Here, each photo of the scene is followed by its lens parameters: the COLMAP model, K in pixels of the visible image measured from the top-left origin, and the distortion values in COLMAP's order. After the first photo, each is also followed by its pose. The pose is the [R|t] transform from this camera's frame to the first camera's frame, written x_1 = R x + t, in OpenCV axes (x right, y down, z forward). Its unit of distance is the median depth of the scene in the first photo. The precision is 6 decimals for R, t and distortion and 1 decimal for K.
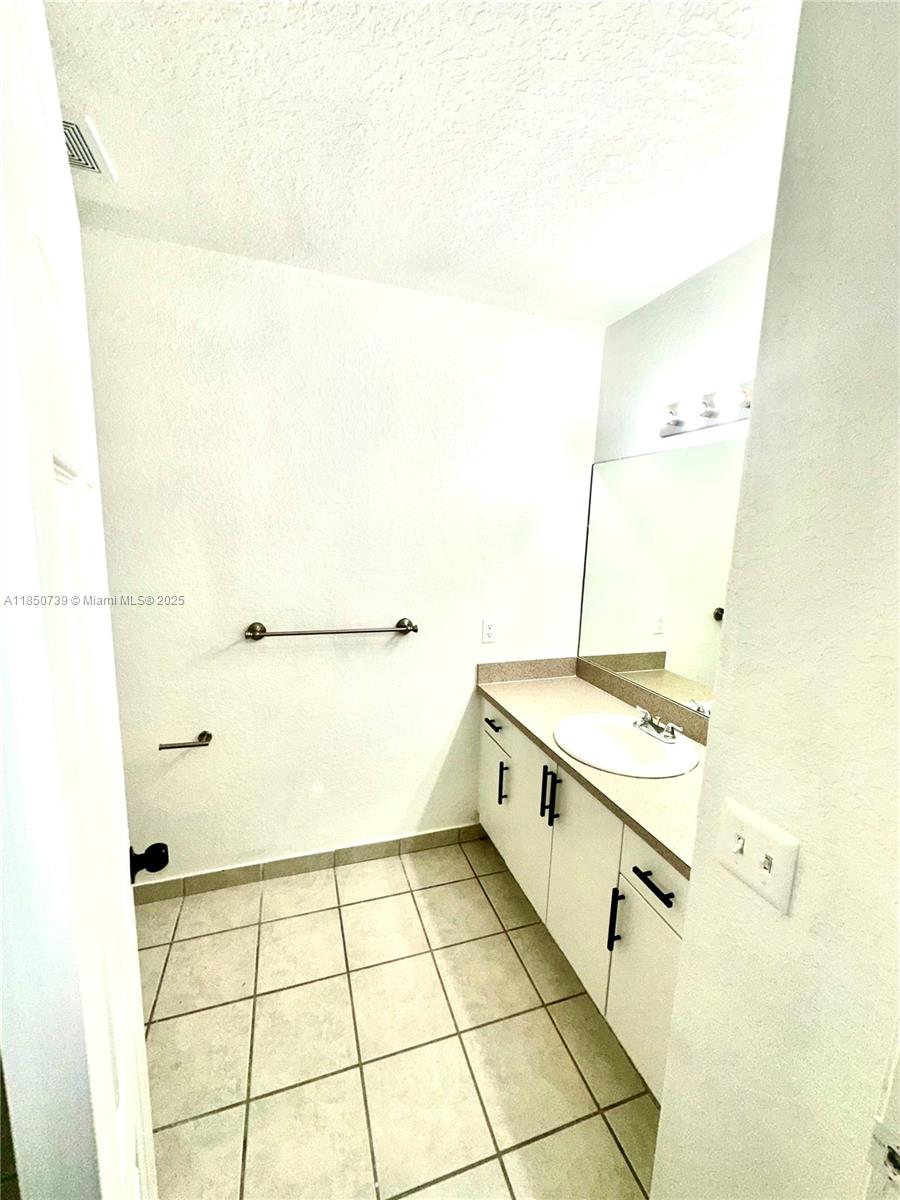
lens RADIAL K [[481.3, 0, 449.9], [0, 481.3, 602.2], [0, 0, 1]] dist [-0.000119, -0.000002]
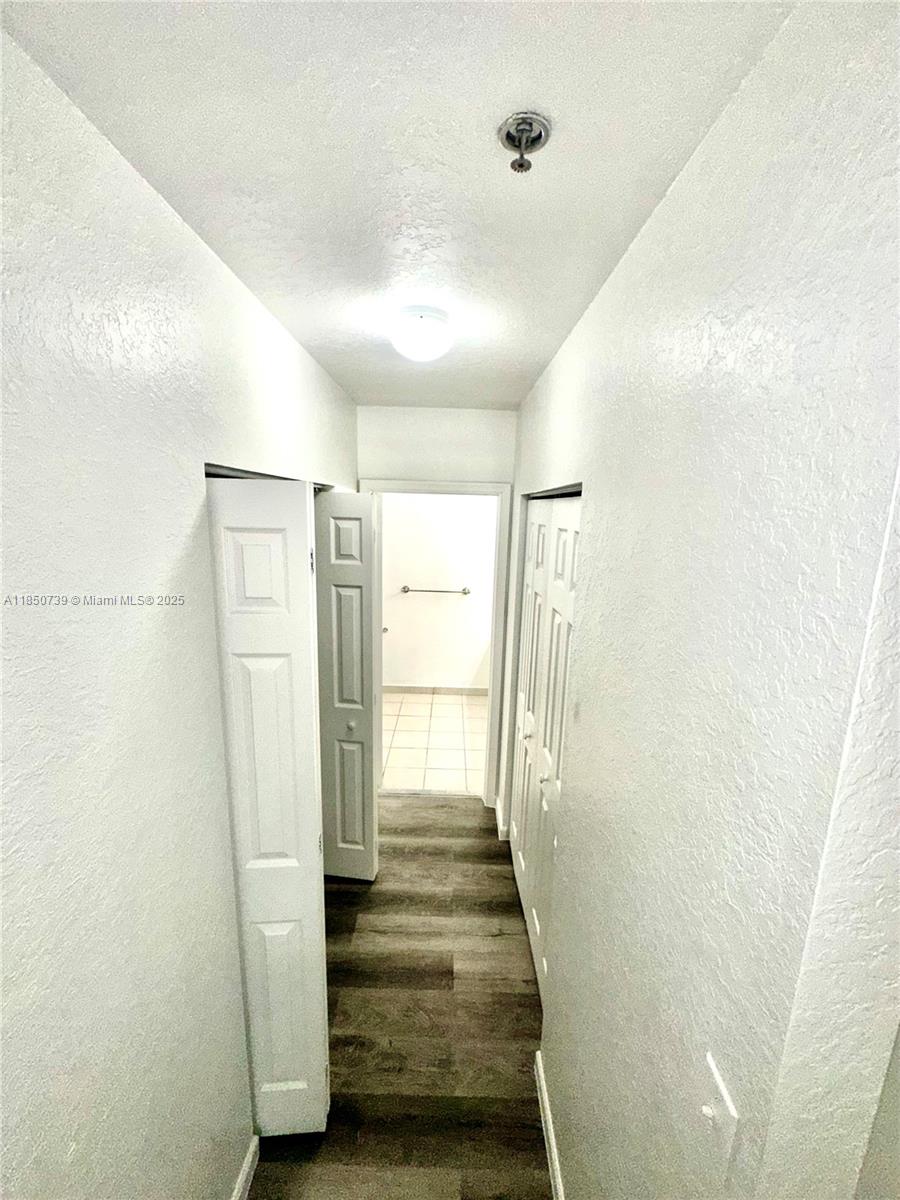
lens RADIAL K [[481.3, 0, 450.8], [0, 481.3, 600.8], [0, 0, 1]] dist [-0.000119, -0.000002]
pose [[0.944653, 0.057505, -0.322991, 0.568089], [-0.049790, 0.998244, 0.032106, 0.026517], [0.324270, -0.014247, 0.945857, -1.163703]]
